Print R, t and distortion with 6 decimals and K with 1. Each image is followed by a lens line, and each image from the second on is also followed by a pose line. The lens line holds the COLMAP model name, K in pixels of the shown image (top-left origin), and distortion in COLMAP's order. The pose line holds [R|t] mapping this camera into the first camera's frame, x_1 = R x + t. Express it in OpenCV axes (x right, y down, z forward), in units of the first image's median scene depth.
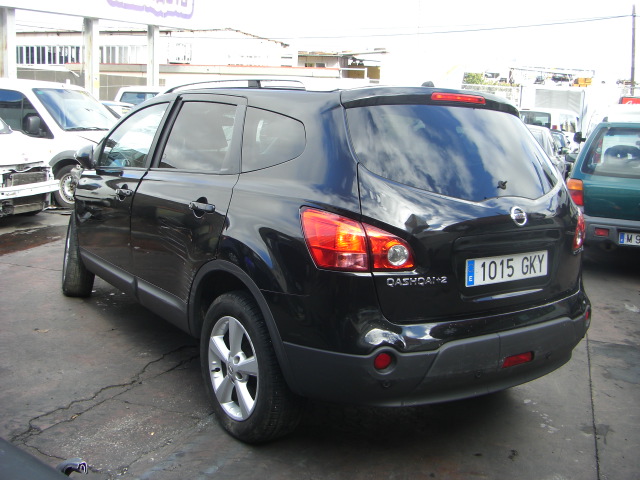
lens RADIAL K [[720.1, 0, 316.3], [0, 720.1, 238.3], [0, 0, 1]] dist [-0.137835, 0.000000]
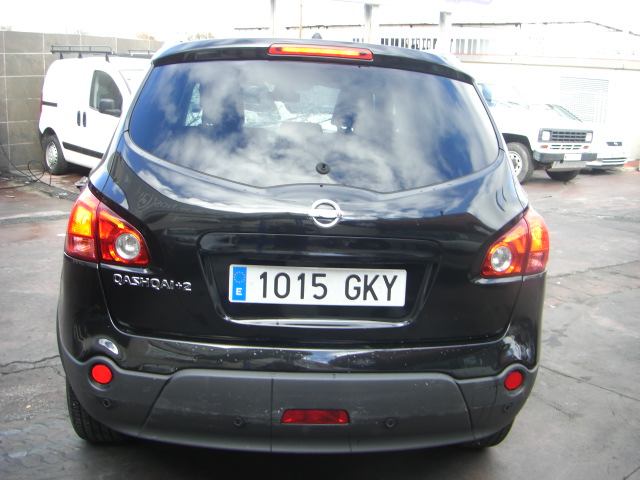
lens RADIAL K [[720.1, 0, 319.7], [0, 720.1, 236.5], [0, 0, 1]] dist [-0.137835, 0.000000]
pose [[0.869223, 0.102229, -0.483735, 0.614625], [-0.100633, 0.994491, 0.029342, -0.028628], [0.484070, 0.023175, 0.874722, 0.378937]]
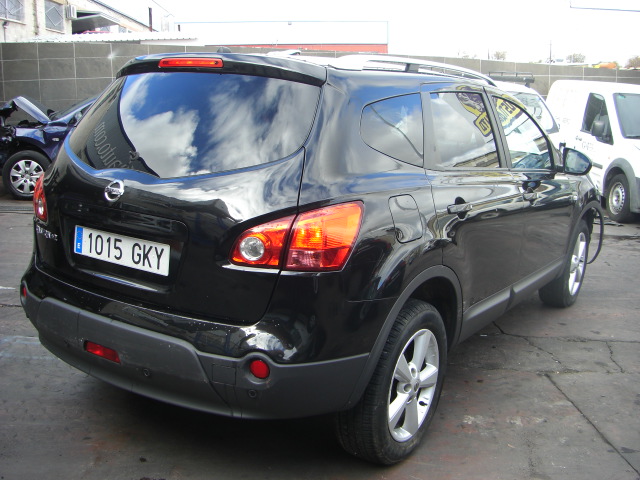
lens RADIAL K [[720.1, 0, 318.5], [0, 720.1, 242.4], [0, 0, 1]] dist [-0.137835, 0.000000]
pose [[0.358503, 0.163976, -0.919014, 1.177398], [-0.187143, 0.977092, 0.101335, -0.103528], [0.914578, 0.135659, 0.380977, 0.894328]]
